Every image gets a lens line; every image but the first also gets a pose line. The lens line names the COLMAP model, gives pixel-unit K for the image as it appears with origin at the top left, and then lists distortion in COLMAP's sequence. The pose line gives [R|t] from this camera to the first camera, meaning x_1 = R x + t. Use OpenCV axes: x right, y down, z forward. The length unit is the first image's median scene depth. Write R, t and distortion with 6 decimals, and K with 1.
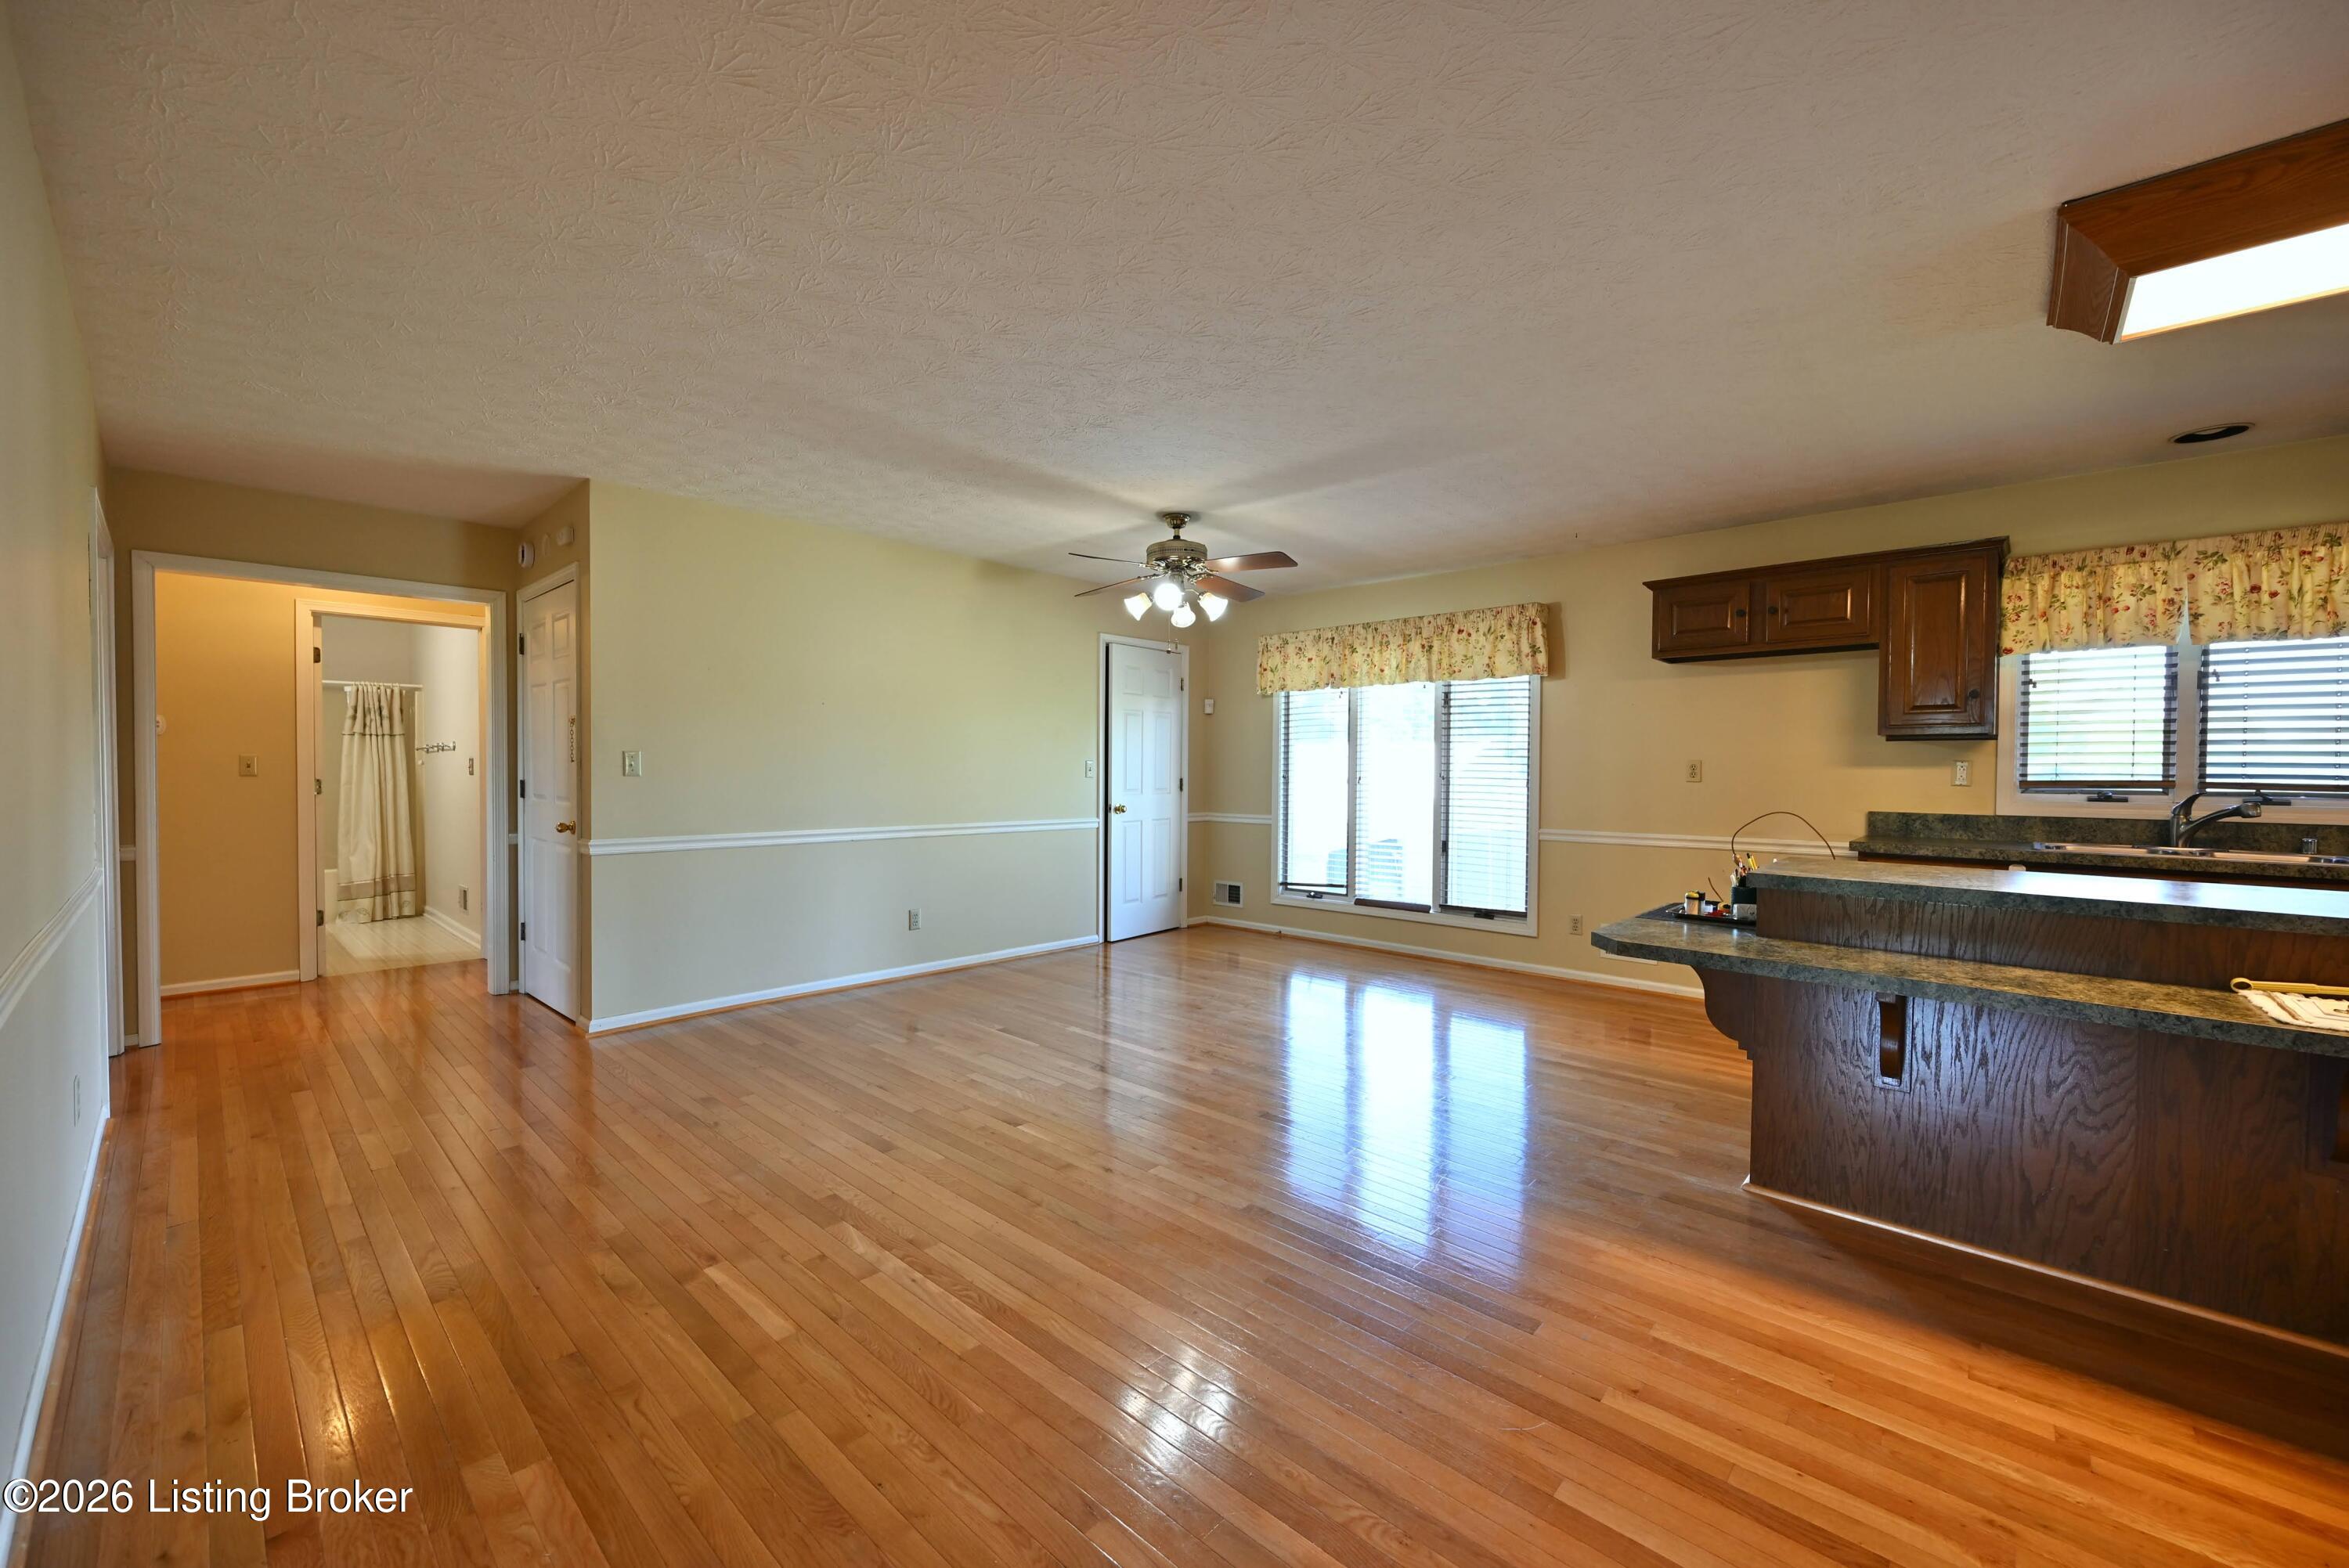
lens RADIAL K [[939.8, 0, 1174.5], [0, 939.8, 781.1], [0, 0, 1]] dist [-0.001280, 0.000813]
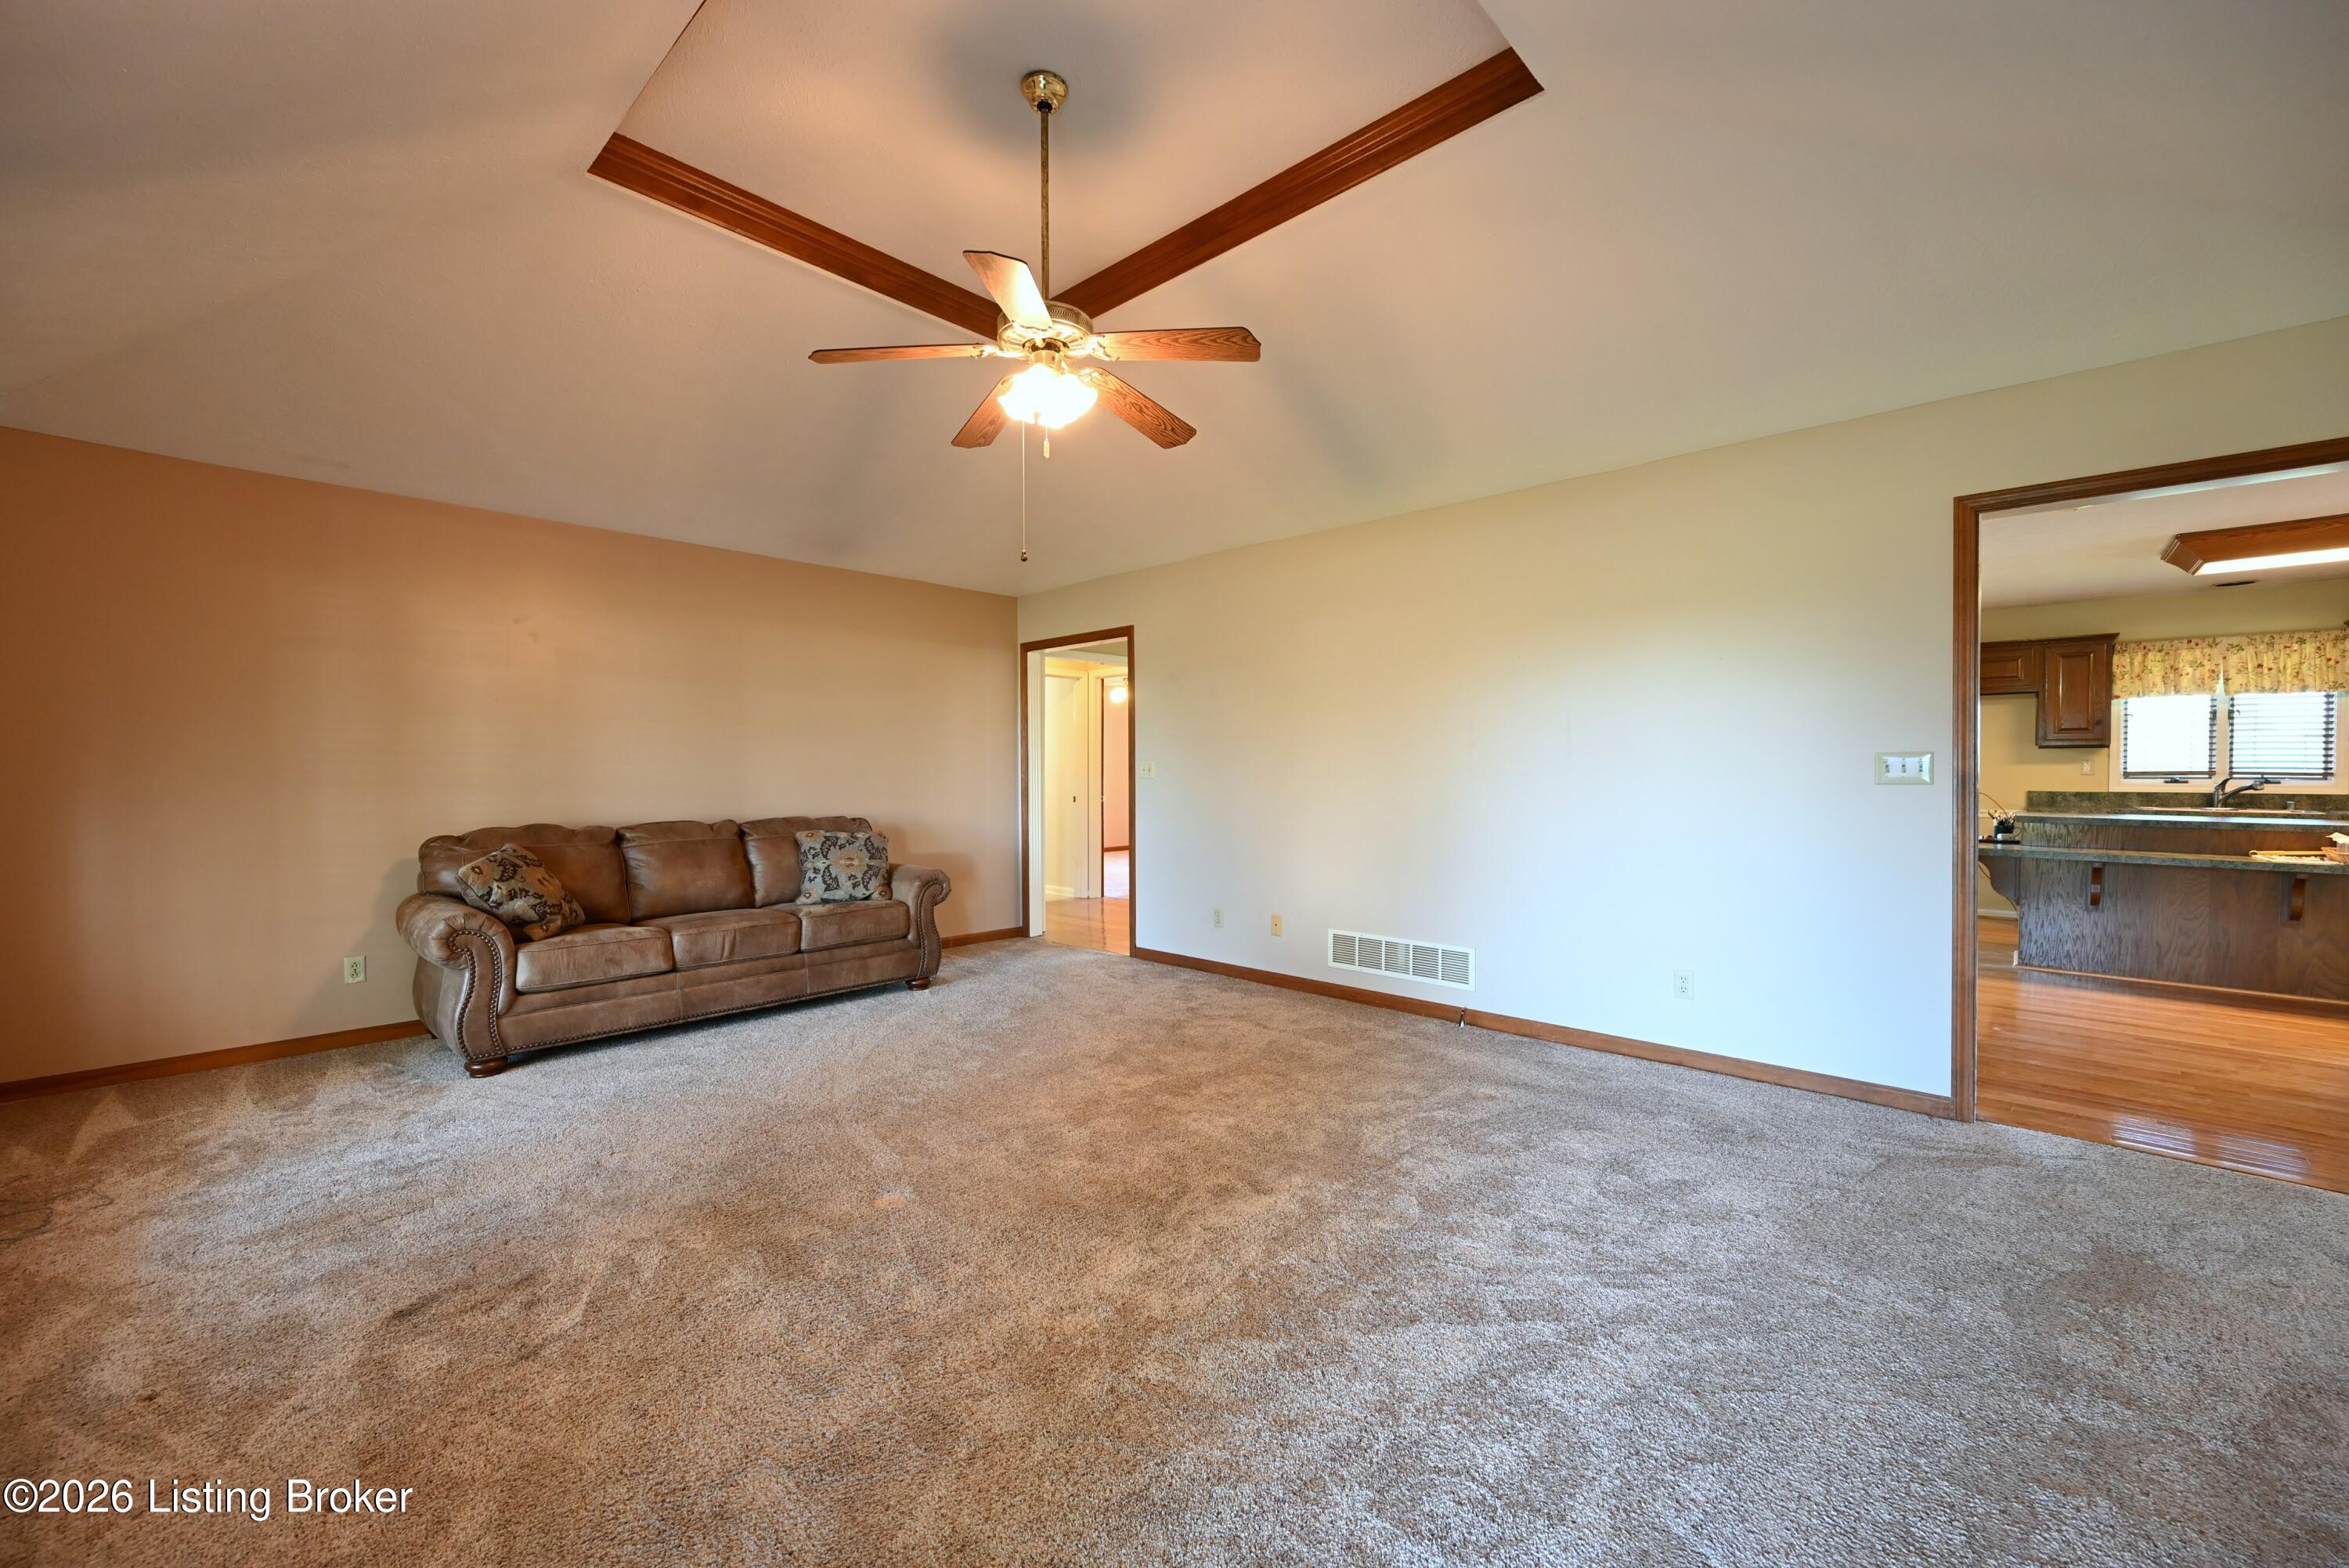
lens RADIAL K [[939.8, 0, 1175.0], [0, 939.8, 781.8], [0, 0, 1]] dist [-0.001280, 0.000813]
pose [[0.999972, -0.005290, -0.005231, -0.901804], [0.005287, 0.999986, -0.000503, 0.010819], [0.005233, 0.000476, 0.999986, -0.794535]]
